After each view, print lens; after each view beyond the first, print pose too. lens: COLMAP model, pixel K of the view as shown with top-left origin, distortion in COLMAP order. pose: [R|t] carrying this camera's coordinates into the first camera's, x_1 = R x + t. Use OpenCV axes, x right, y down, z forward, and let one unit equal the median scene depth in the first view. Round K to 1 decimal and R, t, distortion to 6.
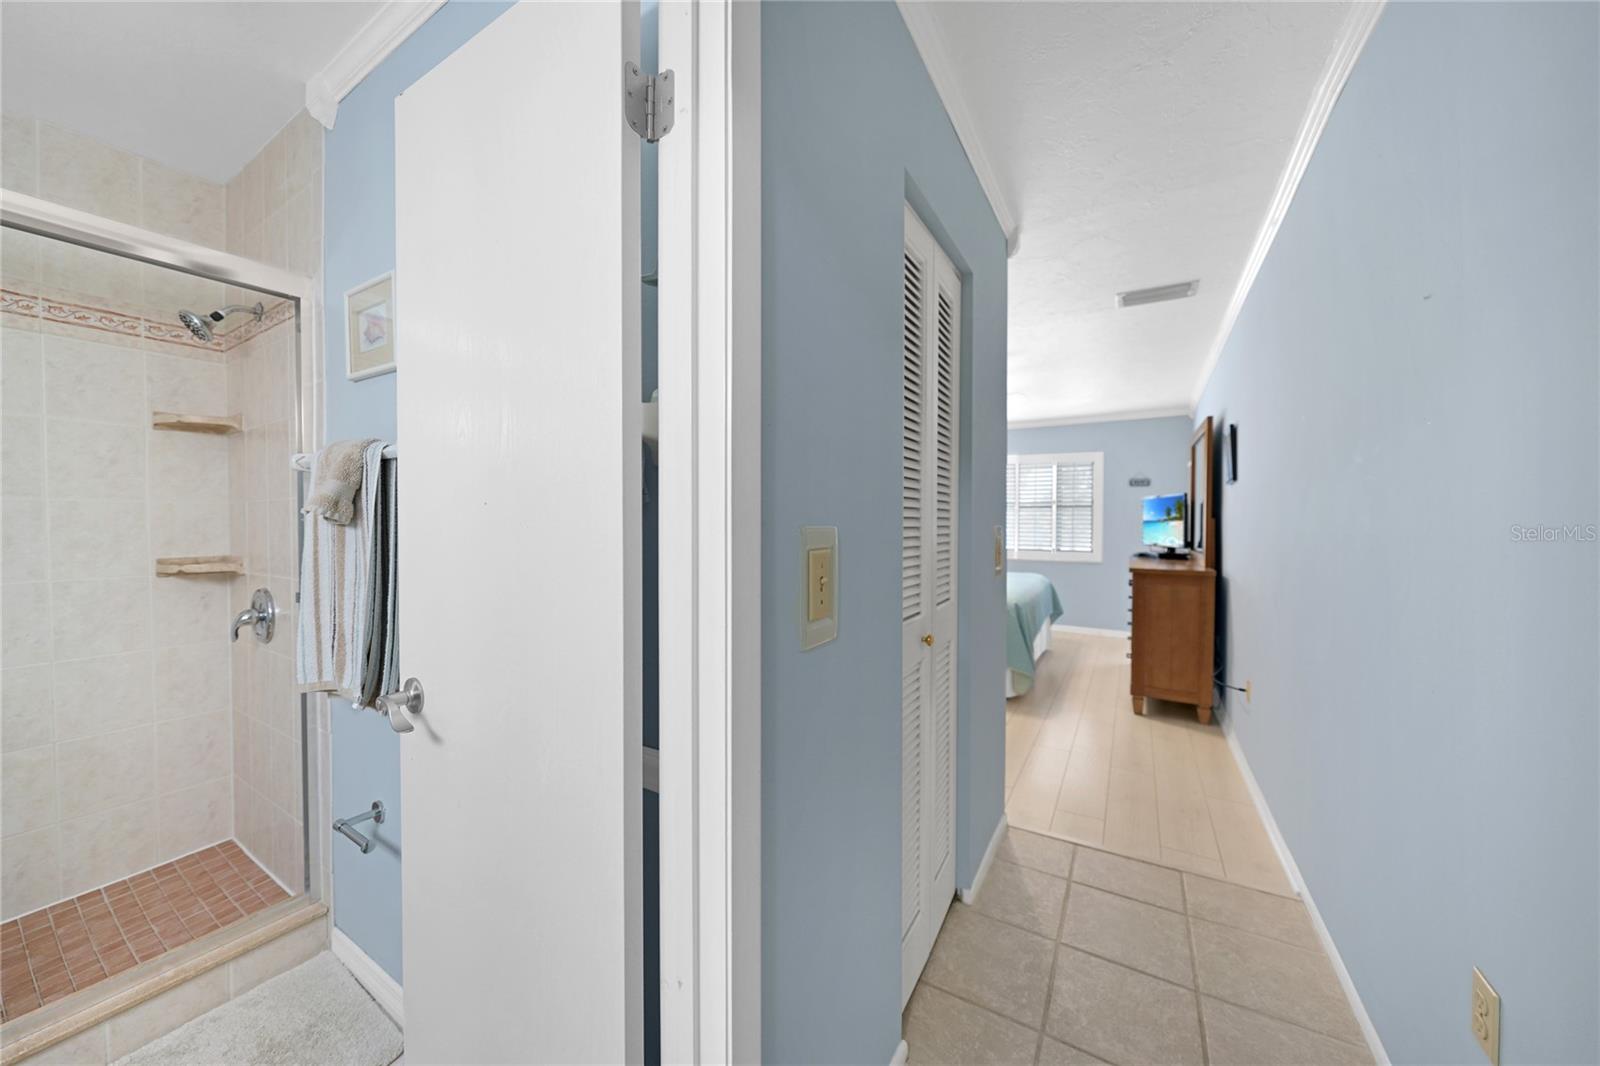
lens RADIAL K [[548.5, 0, 802.5], [0, 548.5, 532.8], [0, 0, 1]] dist [-0.005160, 0.000407]
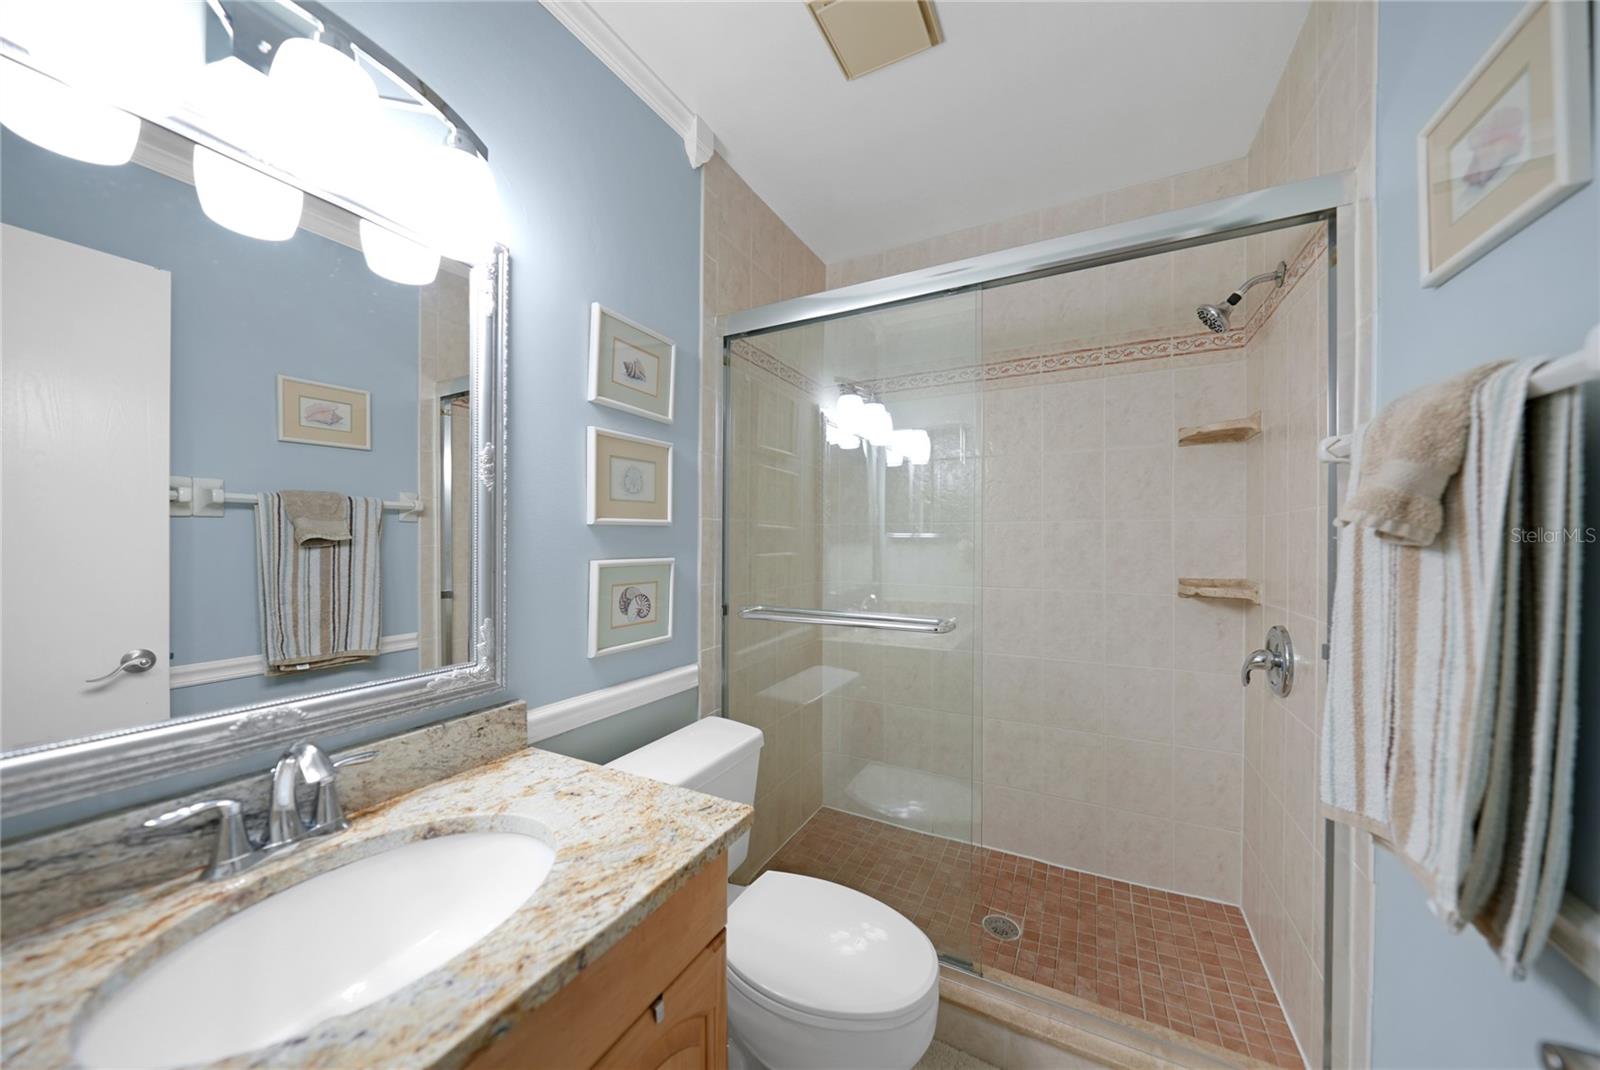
lens RADIAL K [[548.5, 0, 802.5], [0, 548.5, 534.8], [0, 0, 1]] dist [-0.005160, 0.000407]
pose [[0.060662, -0.006090, -0.998140, -0.285489], [-0.027962, 0.999579, -0.007798, -0.004217], [0.997767, 0.028383, 0.060466, 0.307166]]
